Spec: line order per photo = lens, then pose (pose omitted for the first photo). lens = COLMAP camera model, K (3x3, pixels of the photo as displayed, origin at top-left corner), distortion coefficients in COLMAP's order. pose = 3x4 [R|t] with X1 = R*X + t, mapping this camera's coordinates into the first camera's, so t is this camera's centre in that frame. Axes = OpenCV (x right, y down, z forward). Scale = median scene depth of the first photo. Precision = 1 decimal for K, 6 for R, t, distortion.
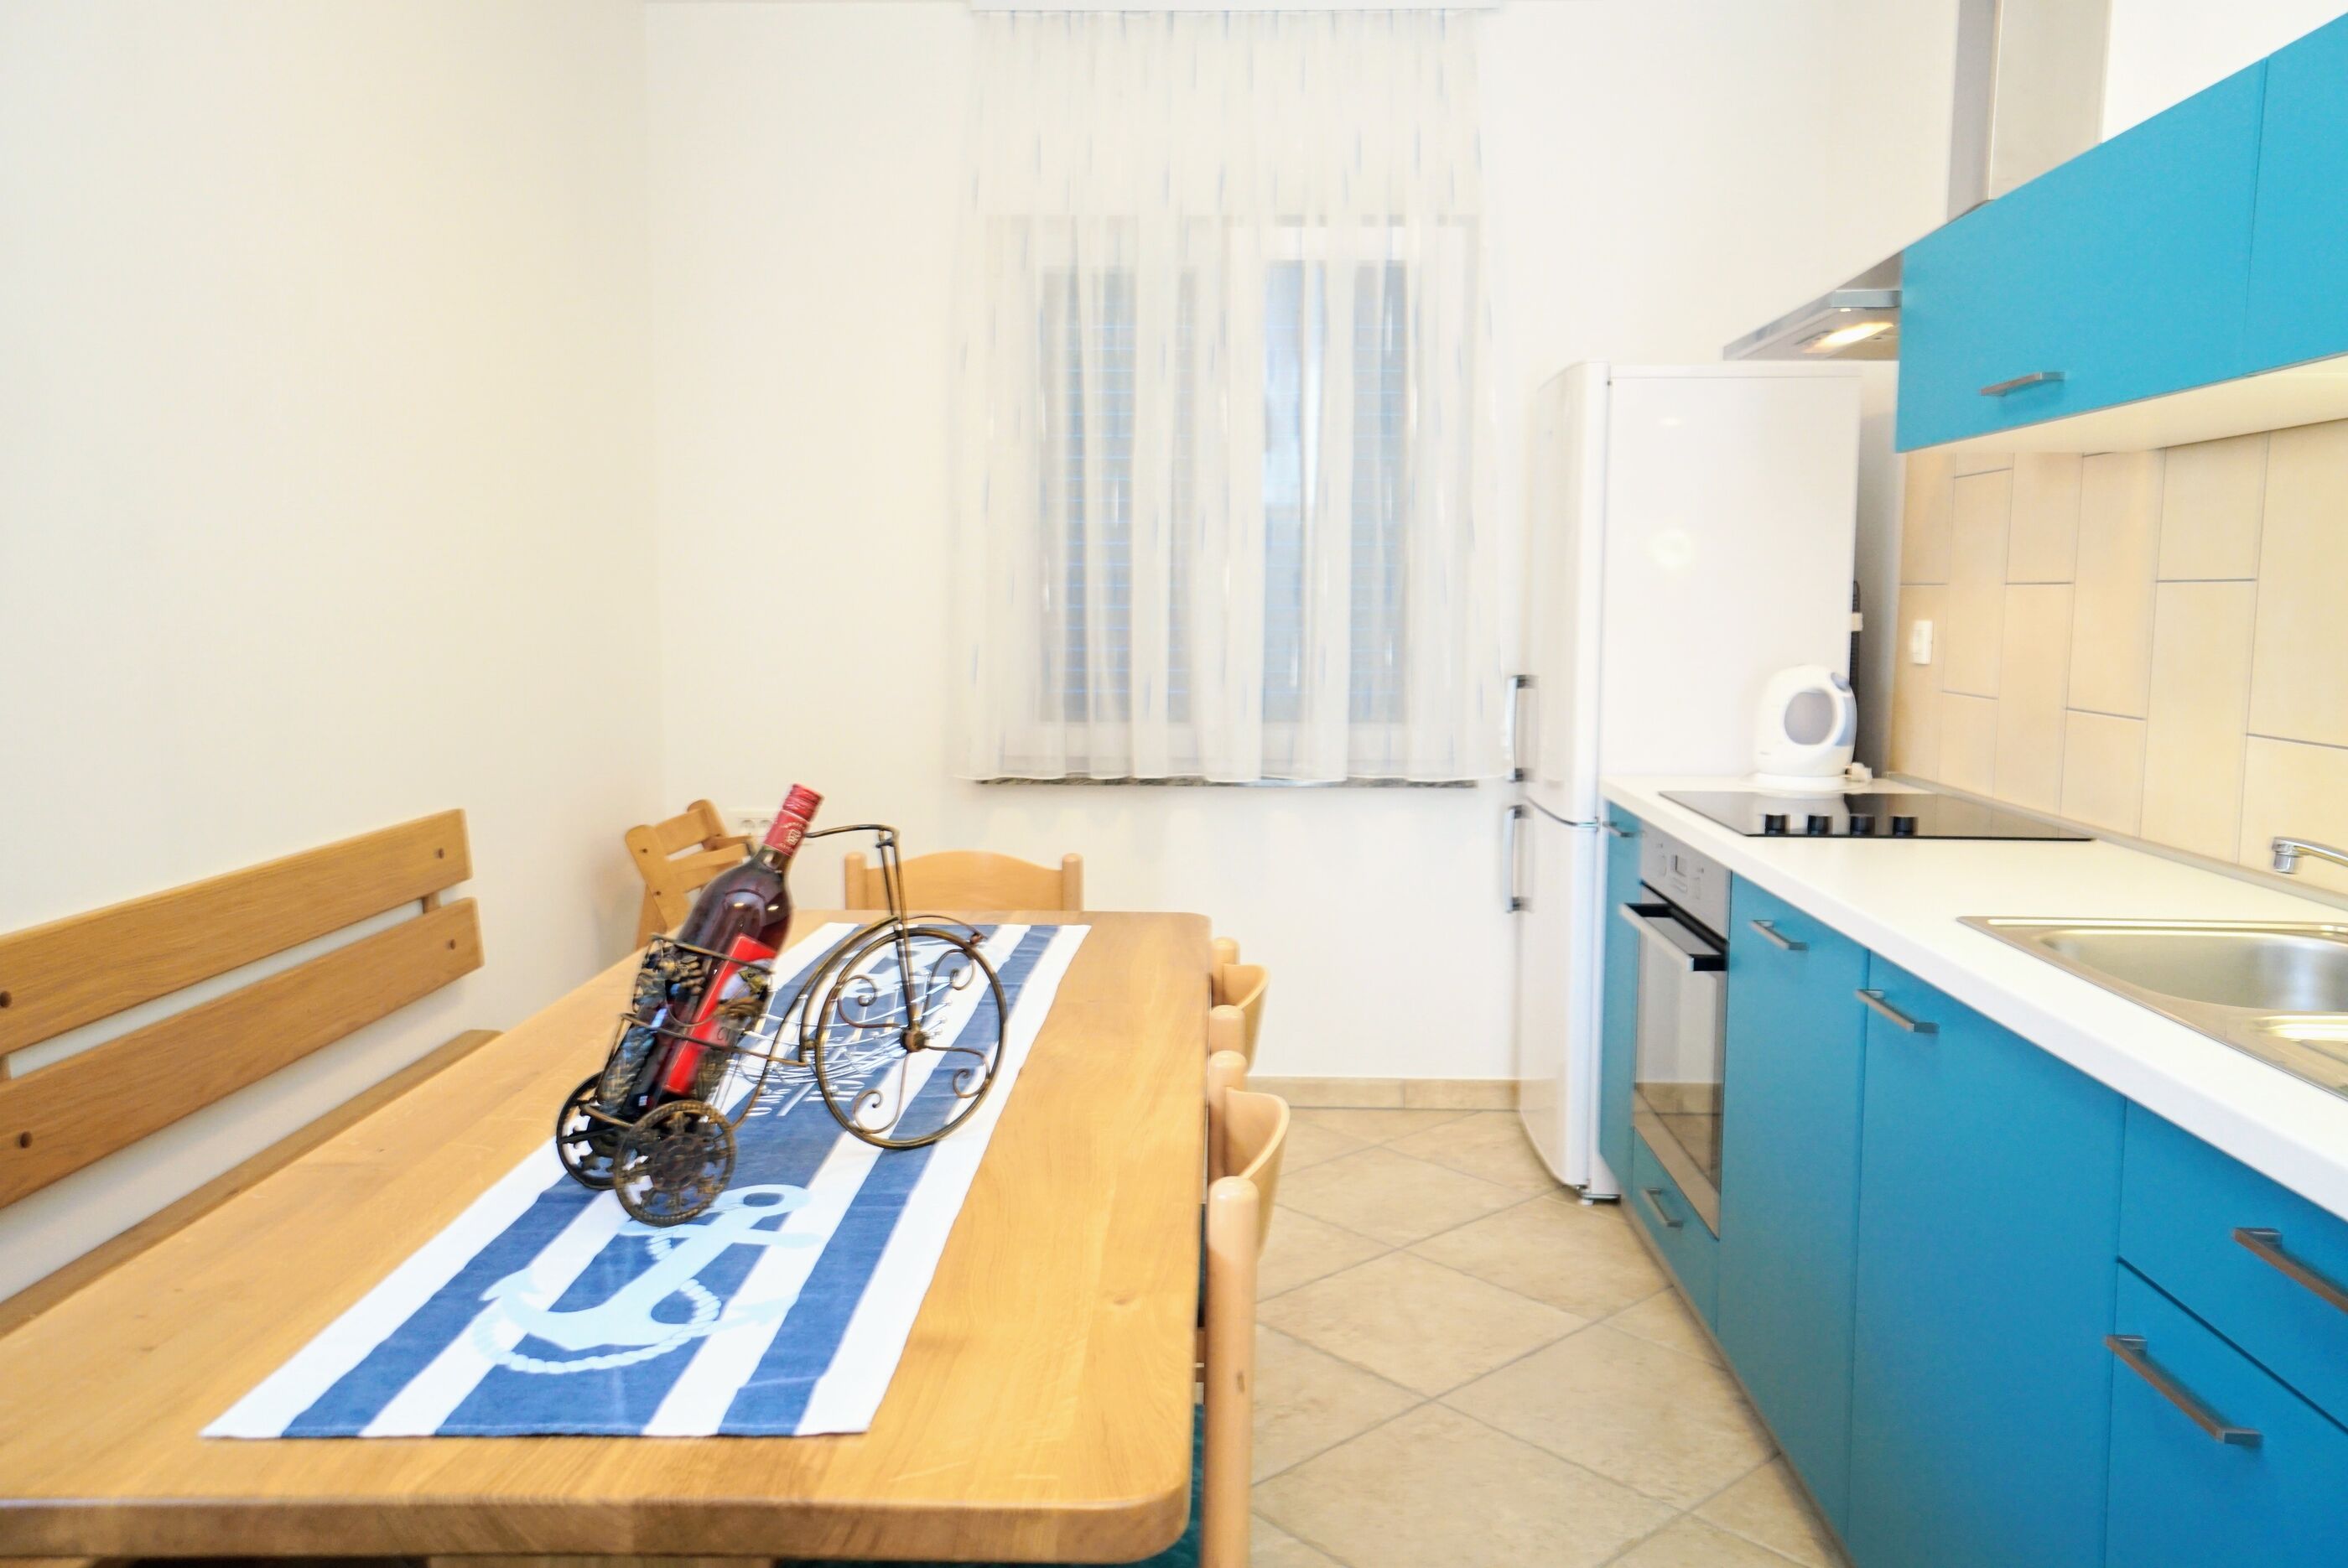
lens RADIAL K [[1756.9, 0, 1186.8], [0, 1756.9, 769.5], [0, 0, 1]] dist [0.037013, 0.009242]
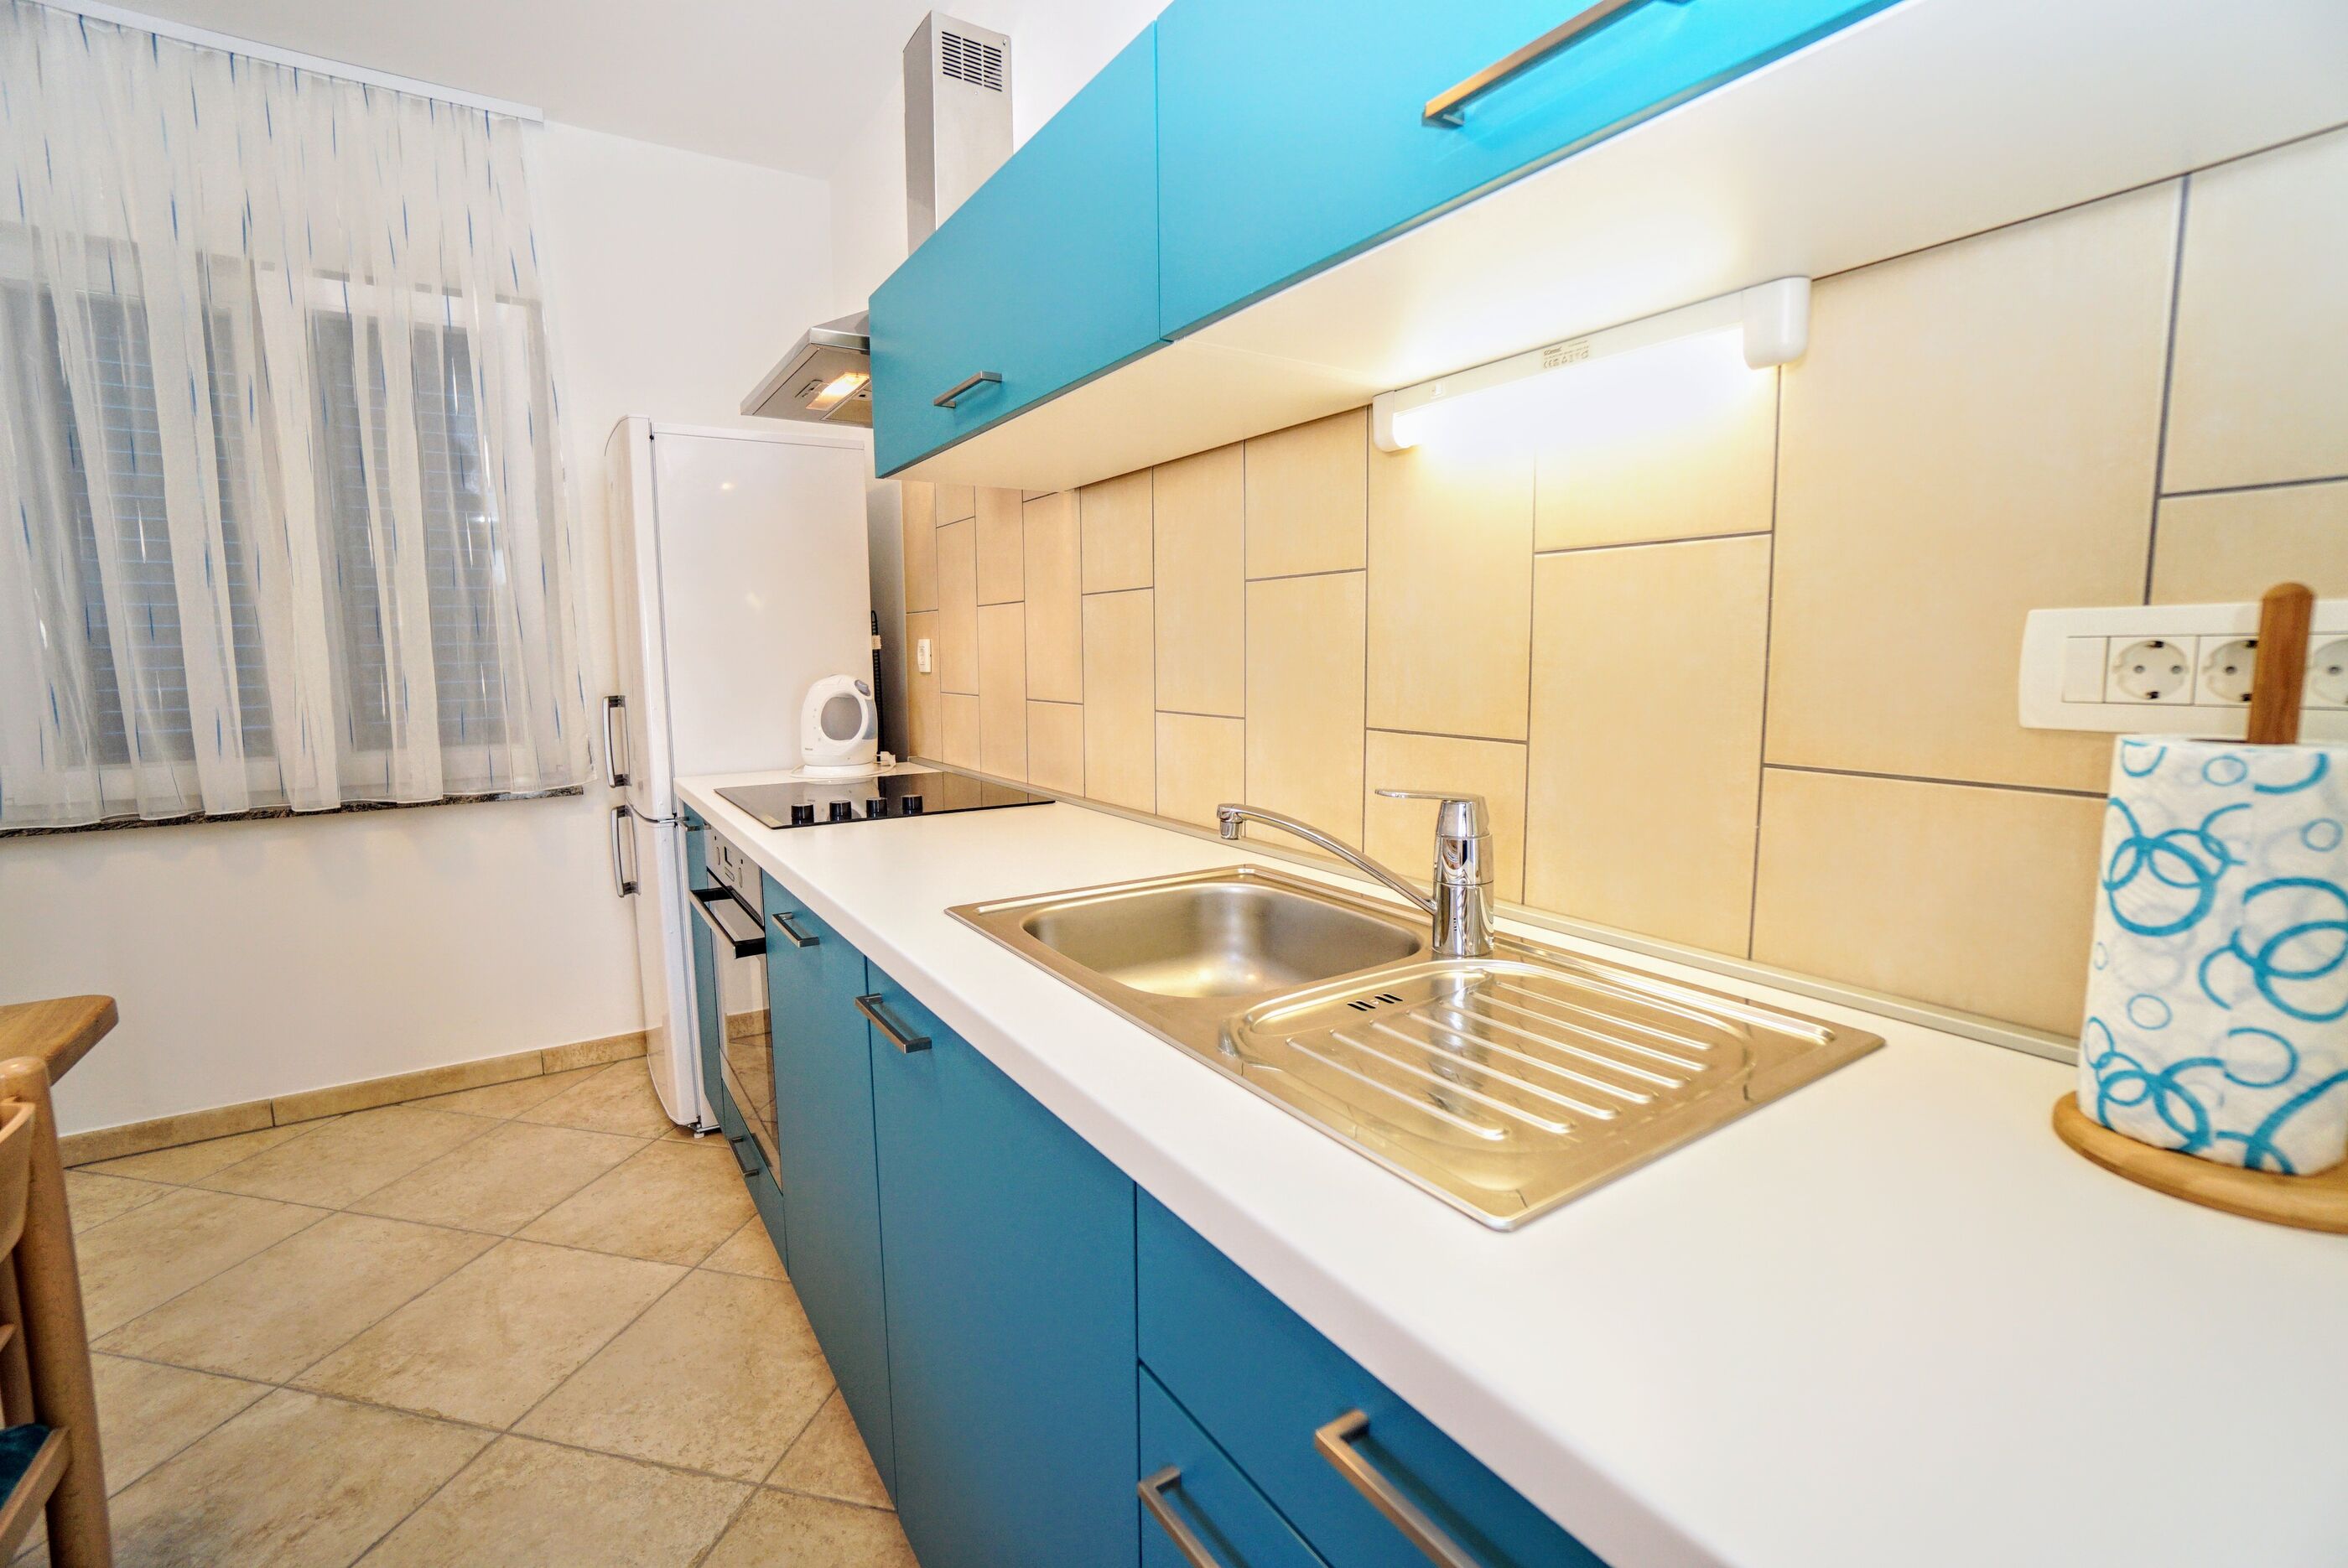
lens RADIAL K [[1040.8, 0, 1188.5], [0, 1040.8, 768.4], [0, 0, 1]] dist [-0.063239, 0.021595]
pose [[0.815138, -0.078143, 0.573971, 0.146306], [0.070787, 0.996871, 0.035189, -0.002909], [-0.574925, 0.011946, 0.818119, 0.298807]]
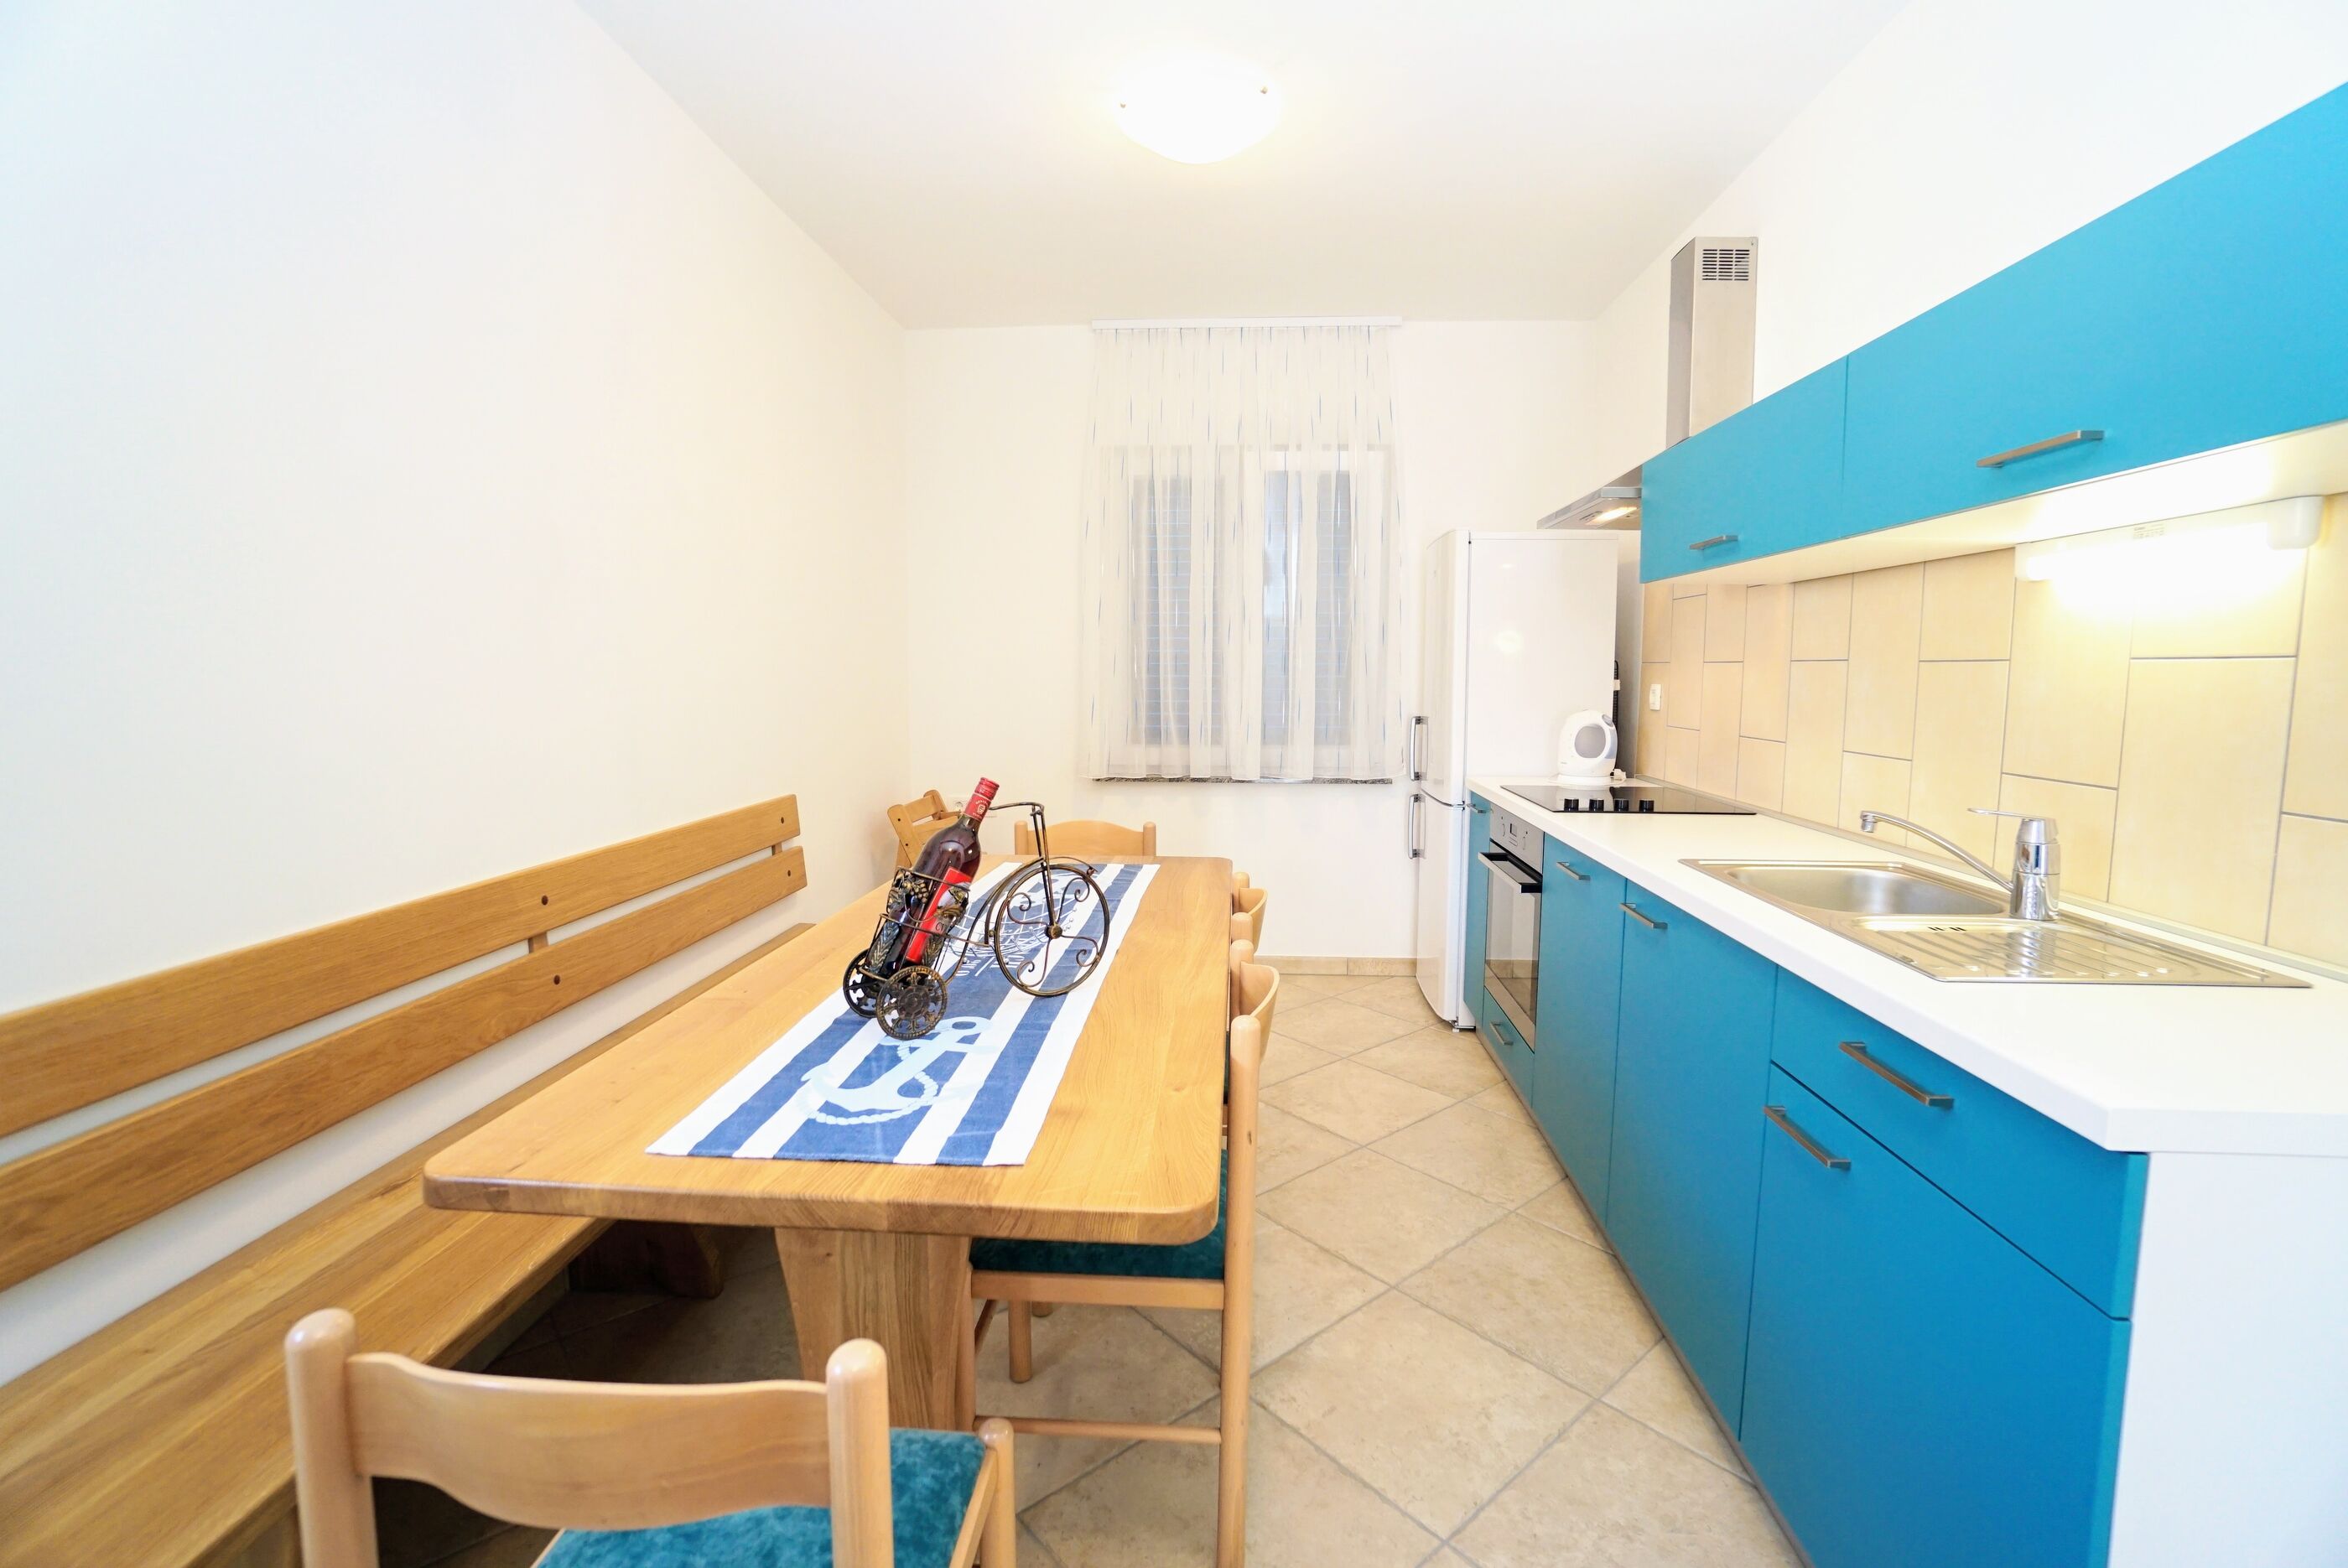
lens RADIAL K [[1040.8, 0, 1186.2], [0, 1040.8, 770.1], [0, 0, 1]] dist [-0.062362, 0.021383]
pose [[0.999507, 0.001162, -0.031360, 0.000351], [-0.001289, 0.999991, -0.004051, 0.002311], [0.031355, 0.004089, 0.999500, 0.011038]]
